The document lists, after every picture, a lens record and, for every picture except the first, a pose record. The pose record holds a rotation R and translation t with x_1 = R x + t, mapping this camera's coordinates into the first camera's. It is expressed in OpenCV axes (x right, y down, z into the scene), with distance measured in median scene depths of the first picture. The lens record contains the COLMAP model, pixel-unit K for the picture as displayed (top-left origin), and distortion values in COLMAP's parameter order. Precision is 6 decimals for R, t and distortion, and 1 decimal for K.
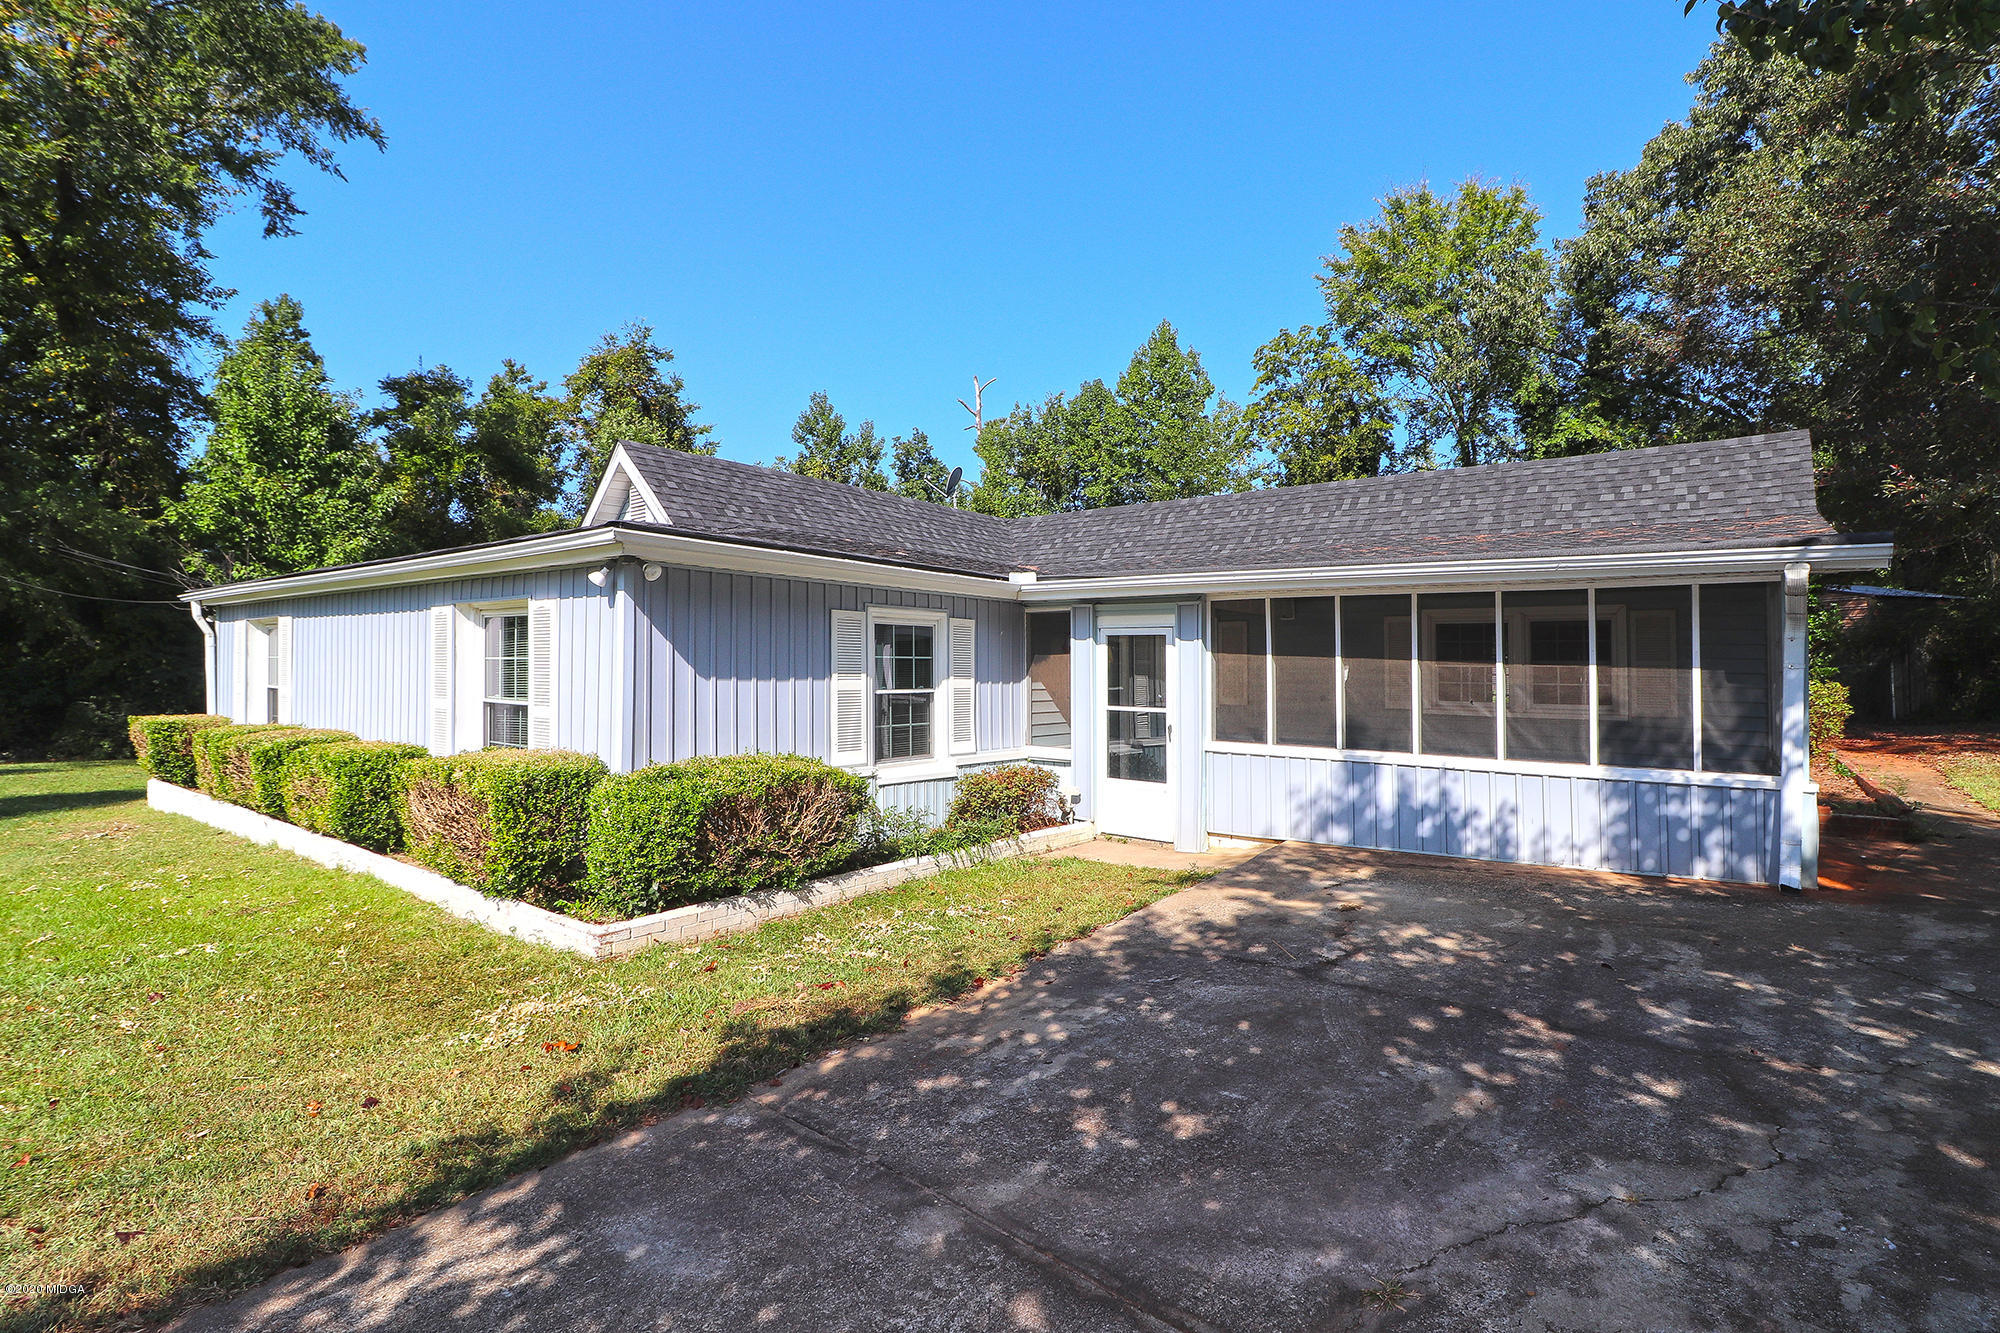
lens RADIAL K [[924.7, 0, 1012.2], [0, 924.7, 657.2], [0, 0, 1]] dist [-0.000346, -0.011278]
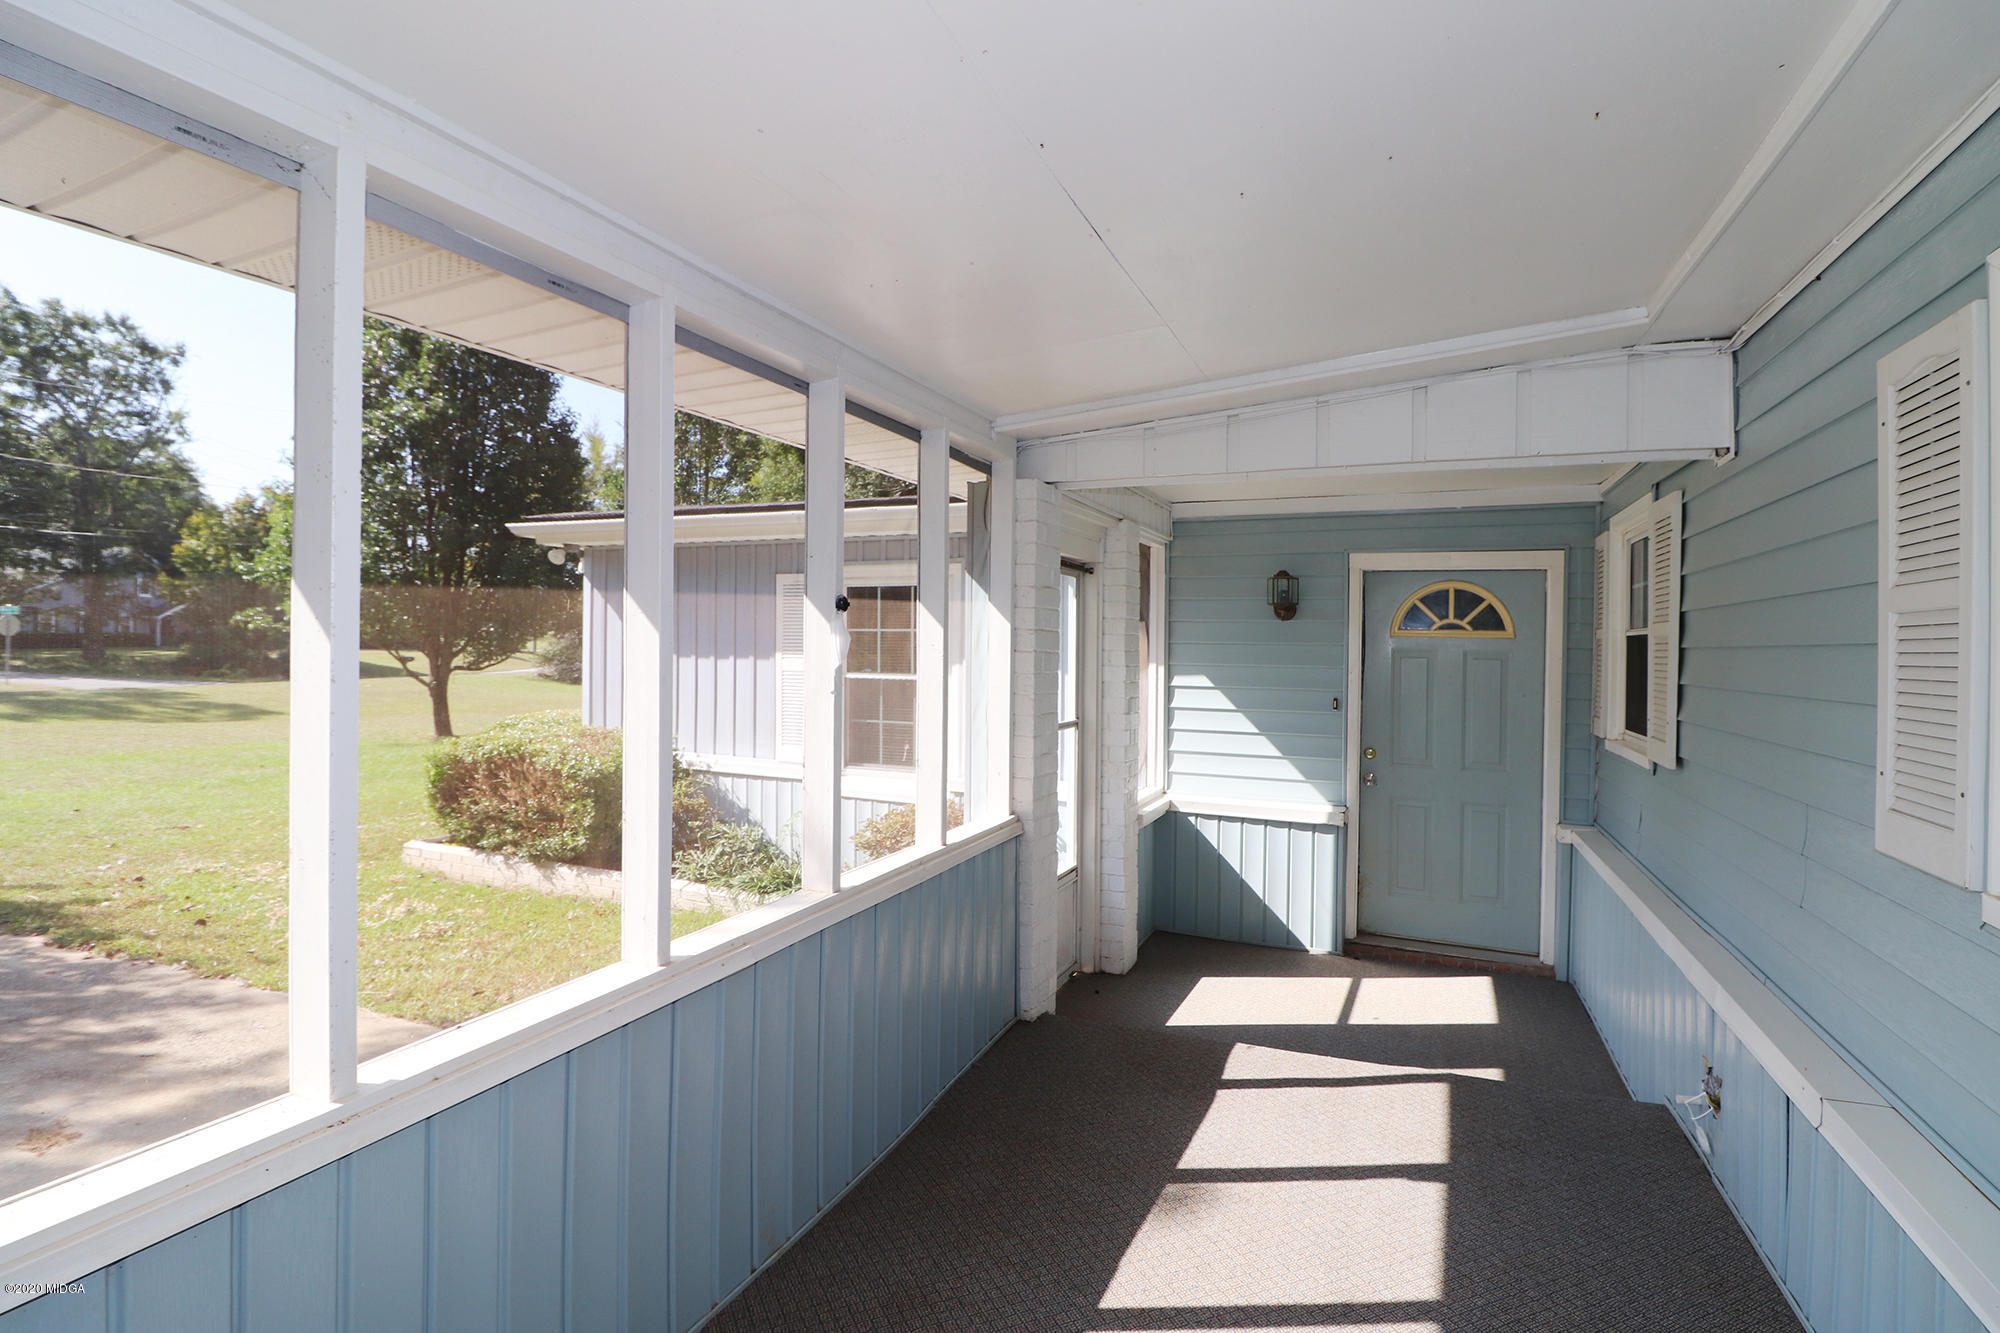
lens RADIAL K [[924.7, 0, 1012.2], [0, 924.7, 657.2], [0, 0, 1]] dist [-0.000346, -0.011278]
pose [[0.234713, 0.007176, -0.972038, 0.628291], [-0.001283, 0.999974, 0.007072, 0.015929], [0.972064, -0.000413, 0.234716, 0.944142]]
